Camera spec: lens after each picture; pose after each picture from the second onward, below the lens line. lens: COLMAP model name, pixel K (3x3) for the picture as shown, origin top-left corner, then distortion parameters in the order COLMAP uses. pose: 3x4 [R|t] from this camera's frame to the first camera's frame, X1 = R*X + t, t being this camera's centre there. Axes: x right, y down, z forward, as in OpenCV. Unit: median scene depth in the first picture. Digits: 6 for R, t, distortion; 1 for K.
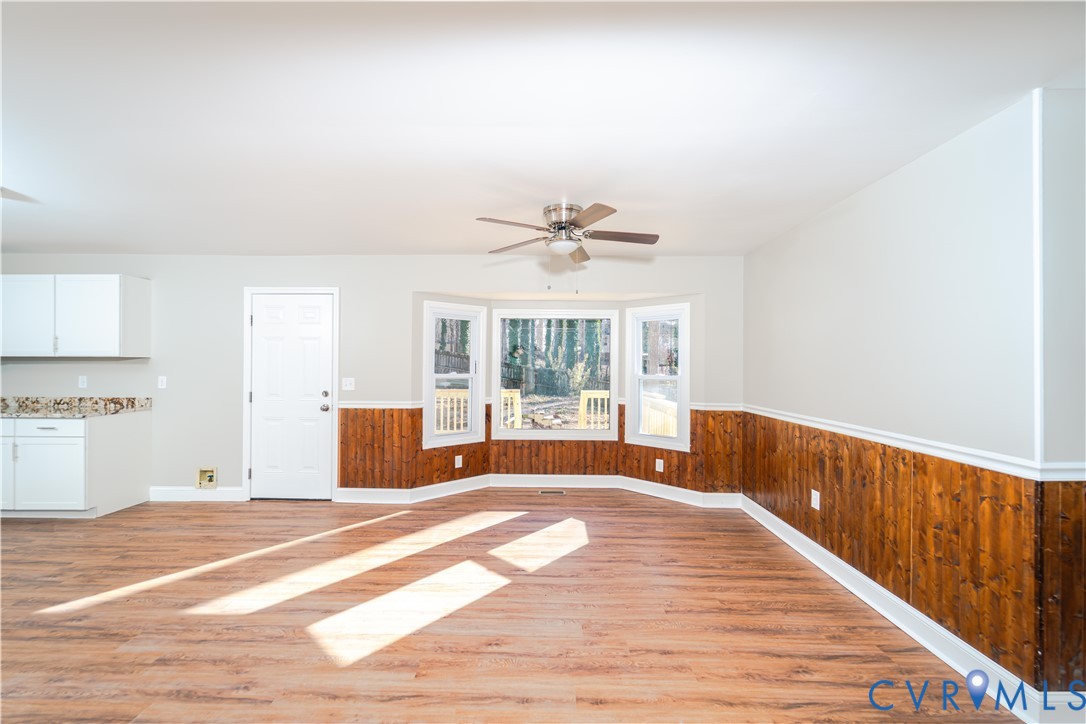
lens RADIAL K [[435.5, 0, 539.8], [0, 435.5, 362.0], [0, 0, 1]] dist [-0.003880, -0.000442]
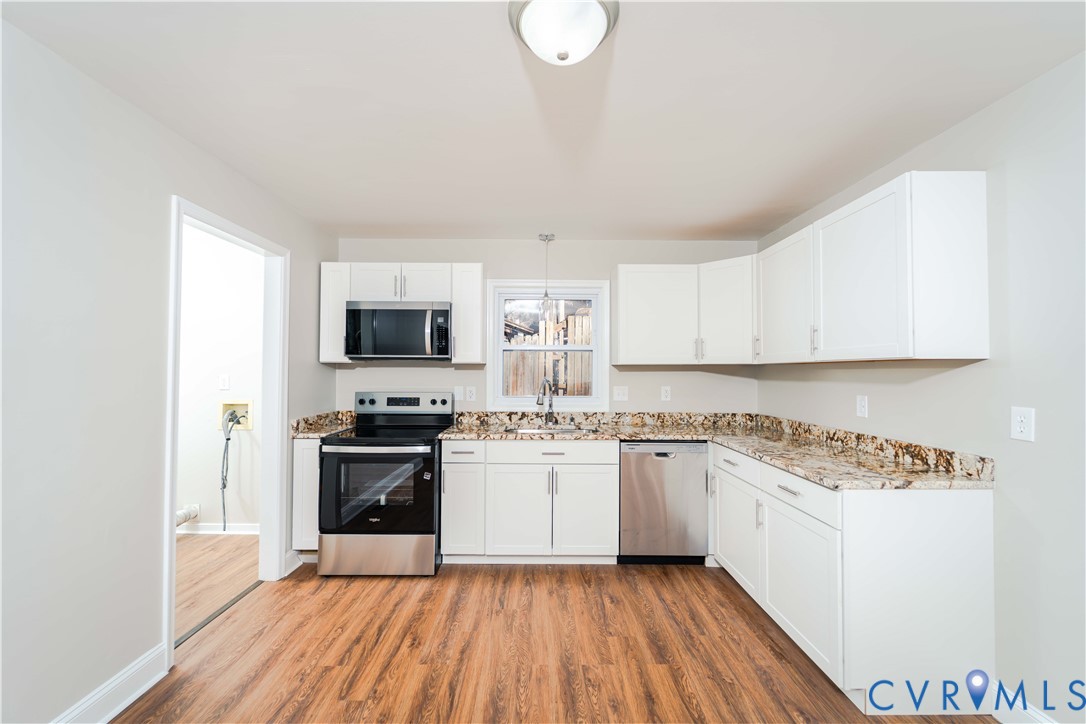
lens RADIAL K [[435.5, 0, 536.1], [0, 435.5, 365.9], [0, 0, 1]] dist [-0.003880, -0.000442]
pose [[0.018395, -0.016618, -0.999693, -0.661038], [0.003516, 0.999857, -0.016556, 0.001703], [0.999825, -0.003210, 0.018451, 0.752574]]
